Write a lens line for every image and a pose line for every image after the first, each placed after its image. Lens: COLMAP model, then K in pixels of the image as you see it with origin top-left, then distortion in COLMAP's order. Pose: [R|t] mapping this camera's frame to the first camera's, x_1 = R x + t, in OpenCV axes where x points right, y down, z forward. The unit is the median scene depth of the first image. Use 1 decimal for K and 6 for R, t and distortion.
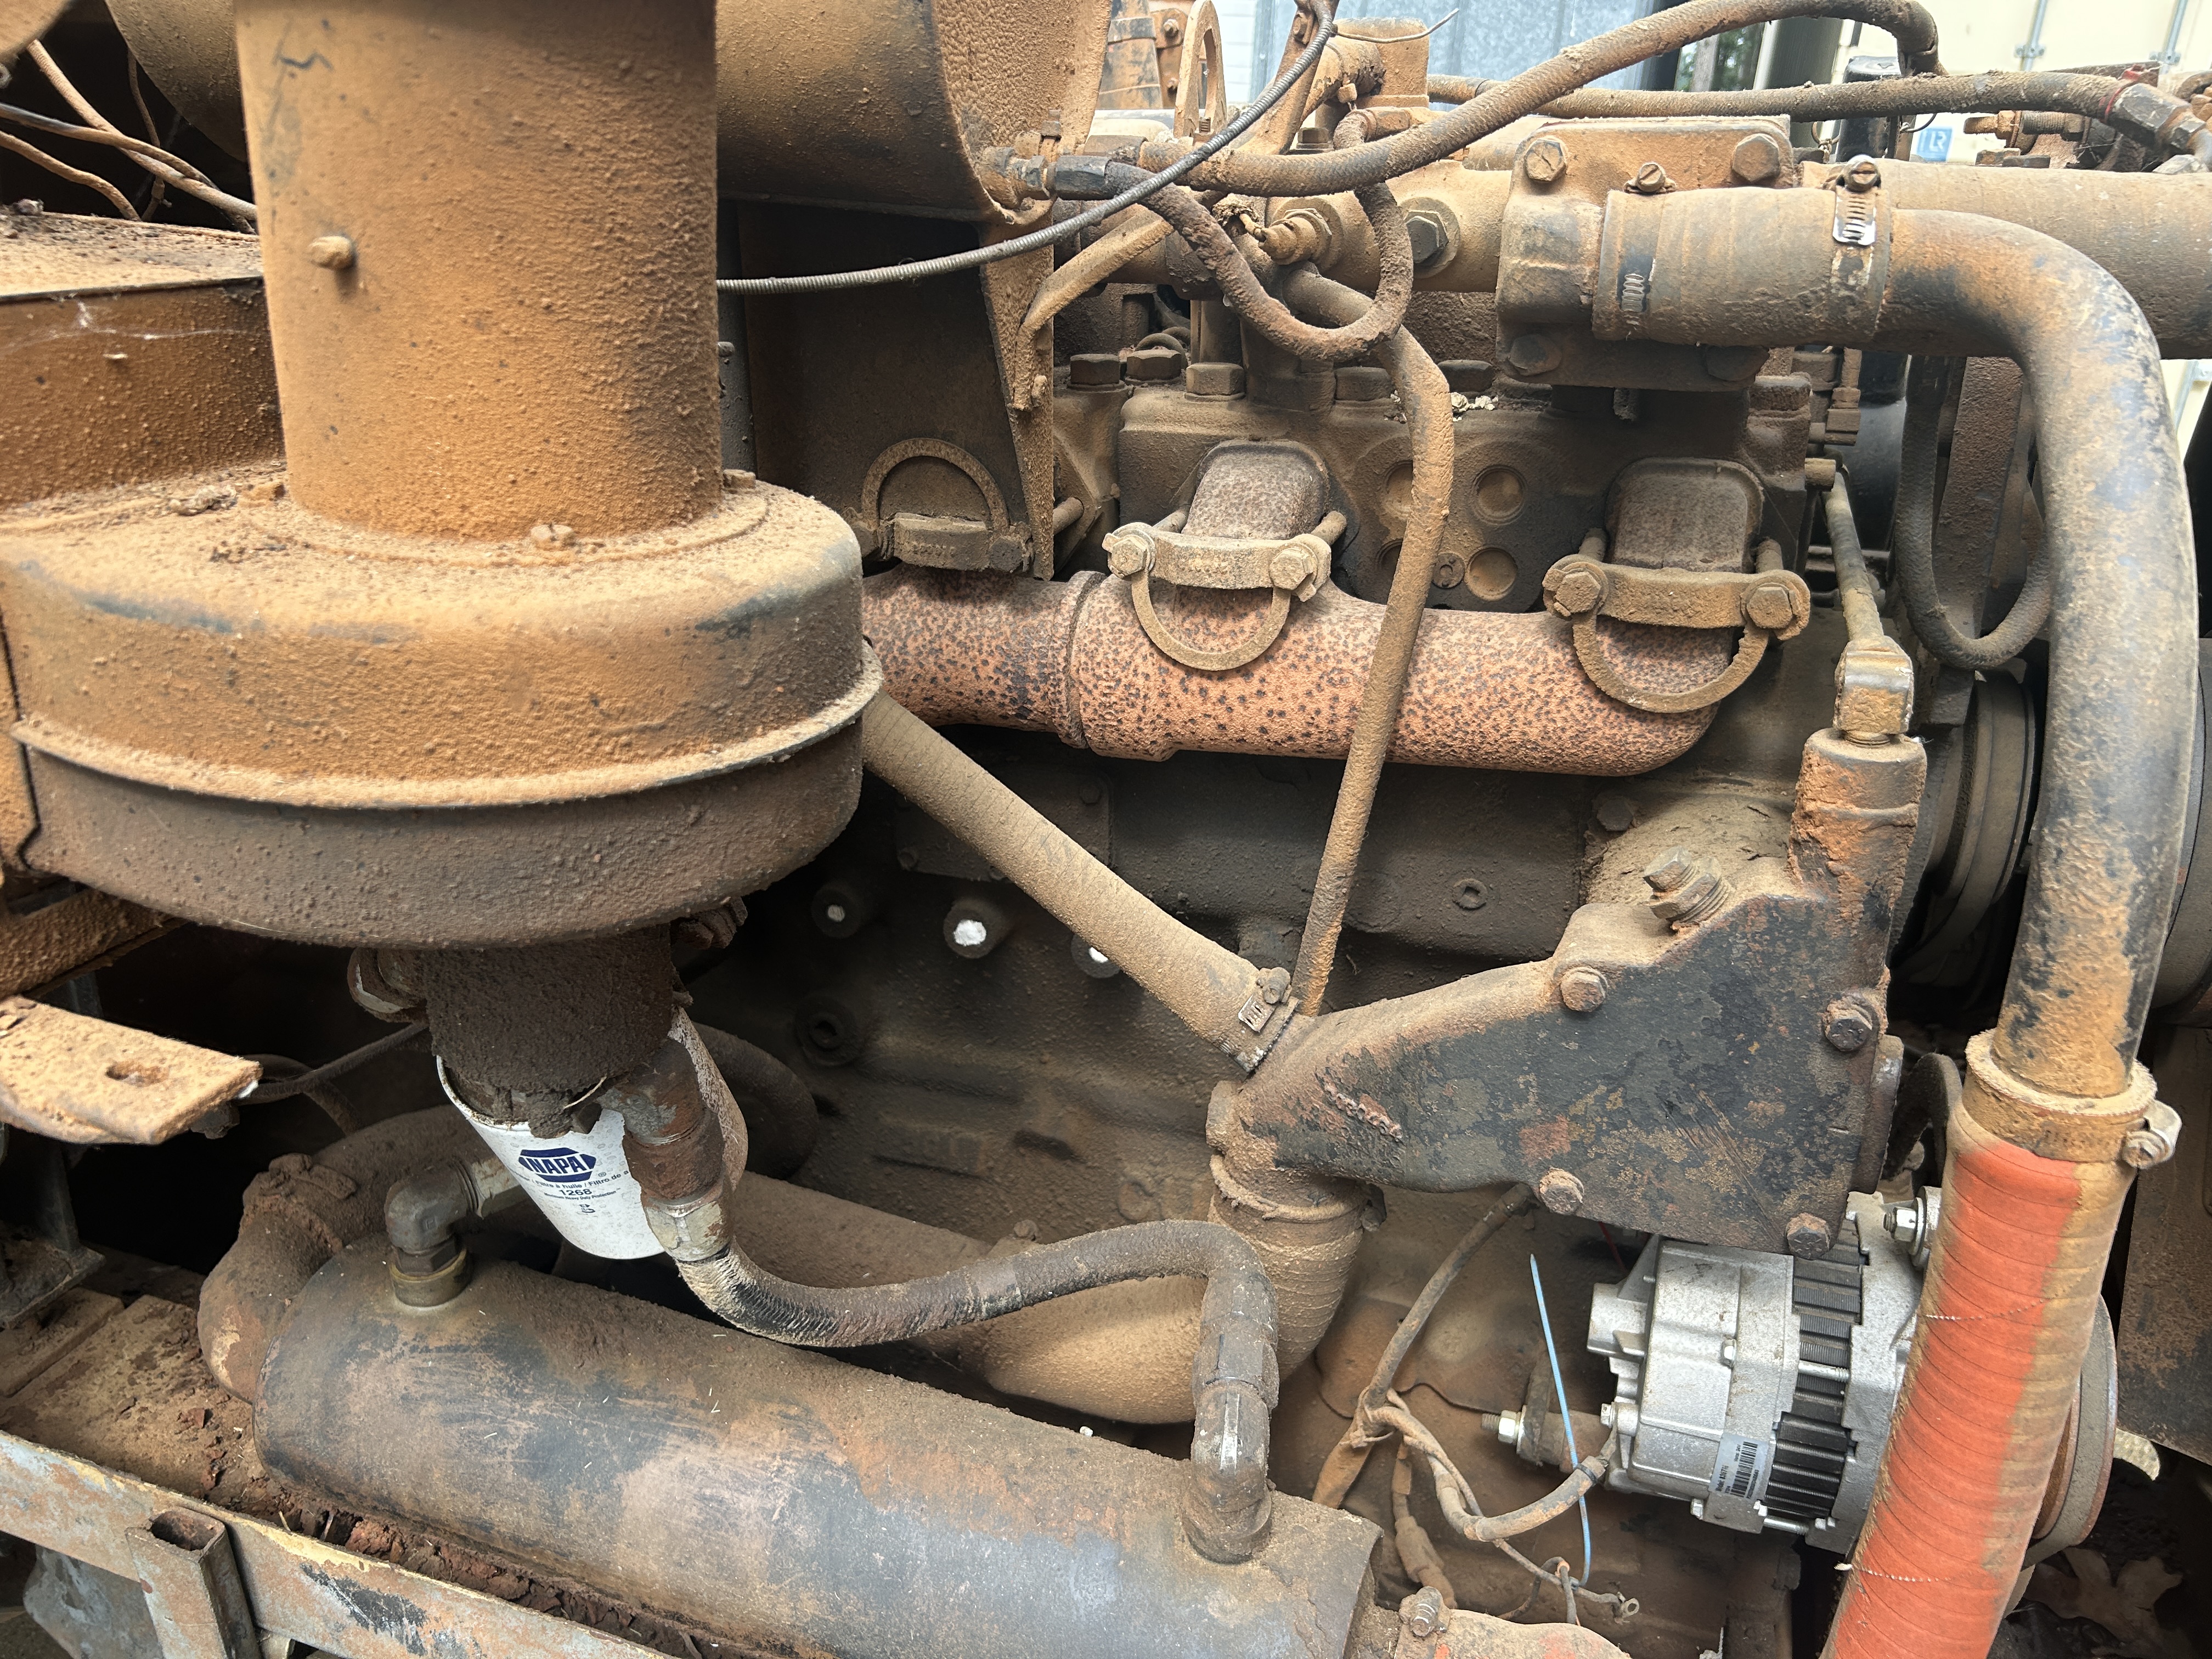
lens RADIAL K [[1675.4, 0, 1093.9], [0, 1675.4, 843.0], [0, 0, 1]] dist [0.000296, -0.010970]
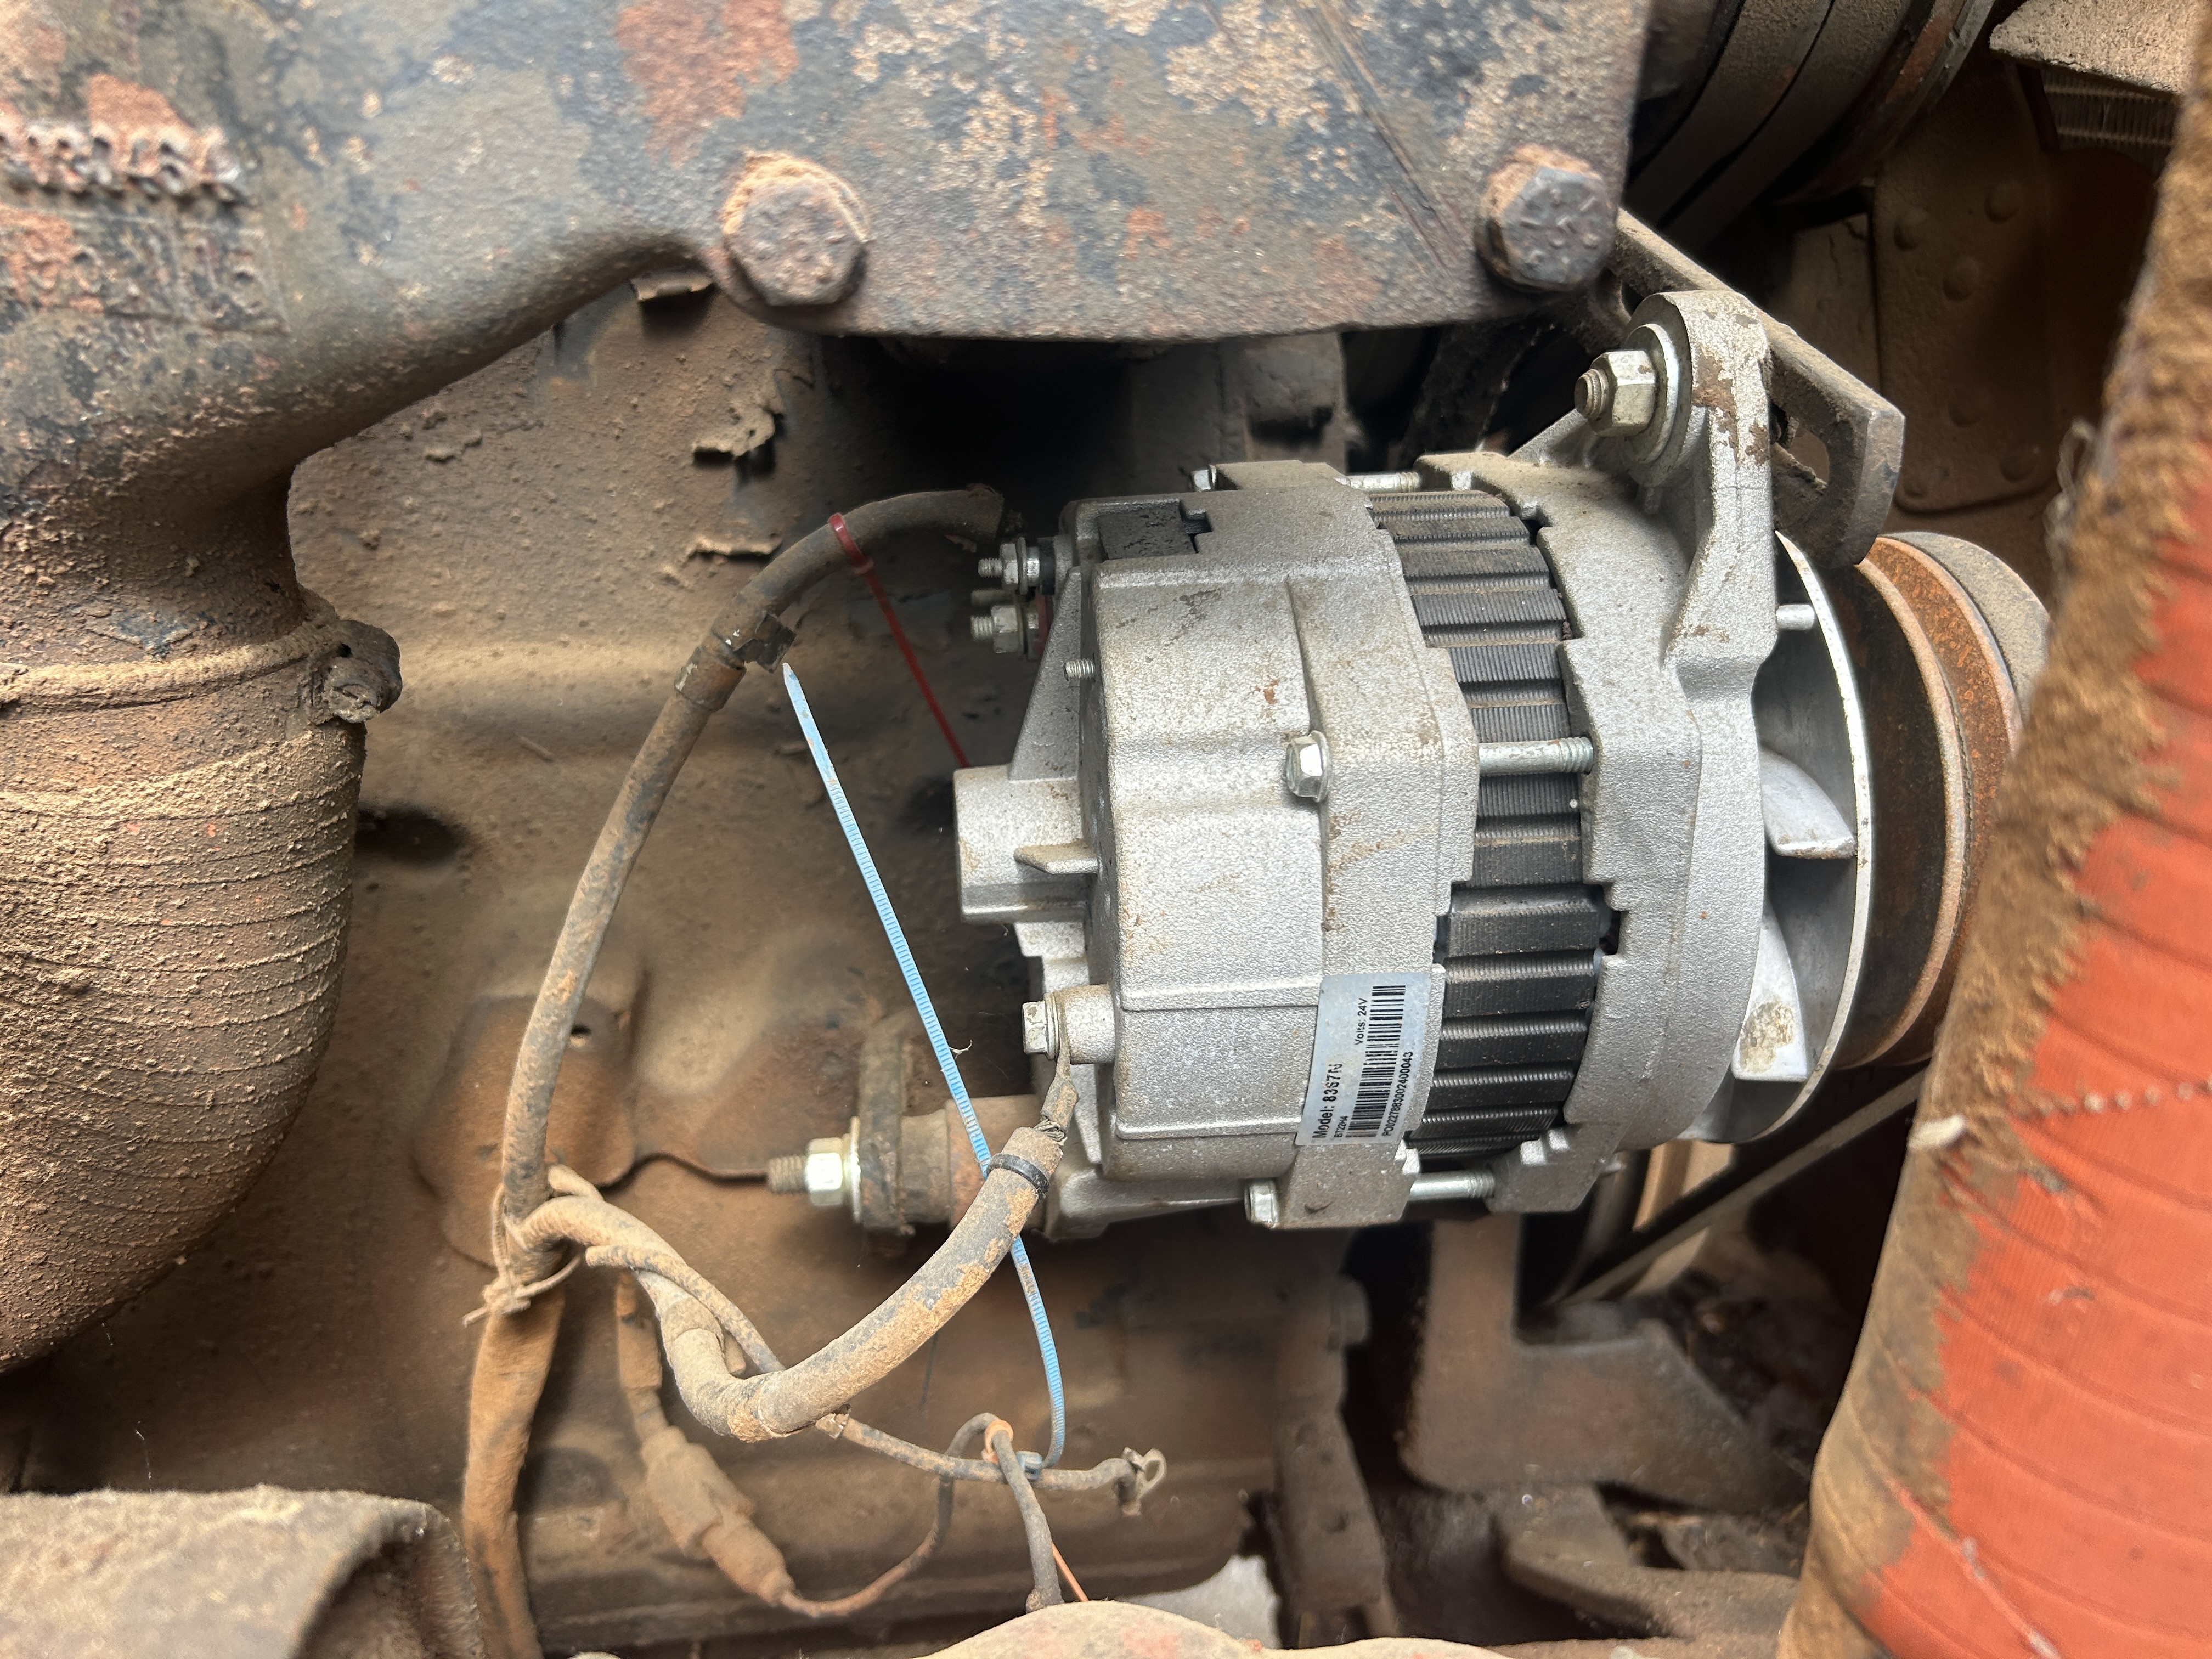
lens RADIAL K [[1675.4, 0, 1093.9], [0, 1675.4, 843.0], [0, 0, 1]] dist [0.000296, -0.010970]
pose [[0.903406, -0.177054, 0.390525, 0.177545], [0.160118, 0.984183, 0.075799, 0.279020], [-0.397768, -0.005947, 0.917467, 0.652971]]
